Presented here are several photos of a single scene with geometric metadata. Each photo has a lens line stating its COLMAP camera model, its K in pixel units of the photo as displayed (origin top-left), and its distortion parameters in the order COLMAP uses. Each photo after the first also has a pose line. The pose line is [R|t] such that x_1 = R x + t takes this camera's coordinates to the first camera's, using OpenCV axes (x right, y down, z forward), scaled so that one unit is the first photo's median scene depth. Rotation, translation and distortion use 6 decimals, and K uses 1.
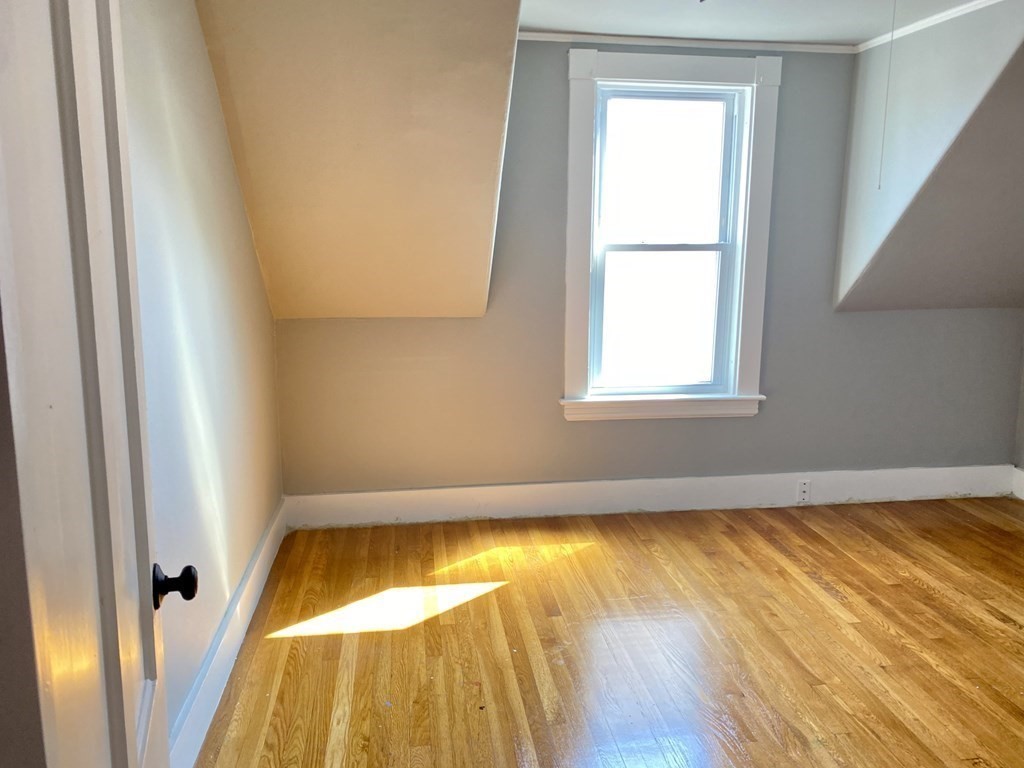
lens RADIAL K [[775.3, 0, 505.9], [0, 775.3, 381.1], [0, 0, 1]] dist [0.014338, -0.017459]
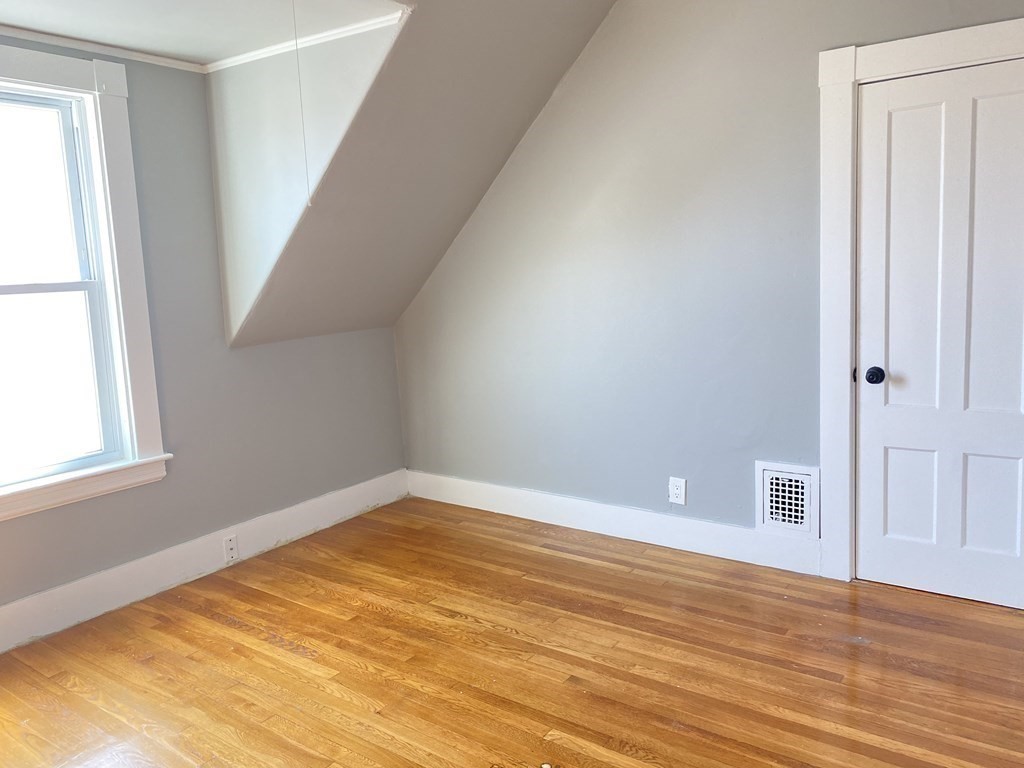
lens RADIAL K [[775.3, 0, 501.0], [0, 775.3, 374.1], [0, 0, 1]] dist [0.014338, -0.017459]
pose [[0.679115, -0.134518, 0.721600, -0.032433], [0.174112, 0.984529, 0.019671, -0.024135], [-0.713083, 0.112281, 0.692030, 0.151238]]
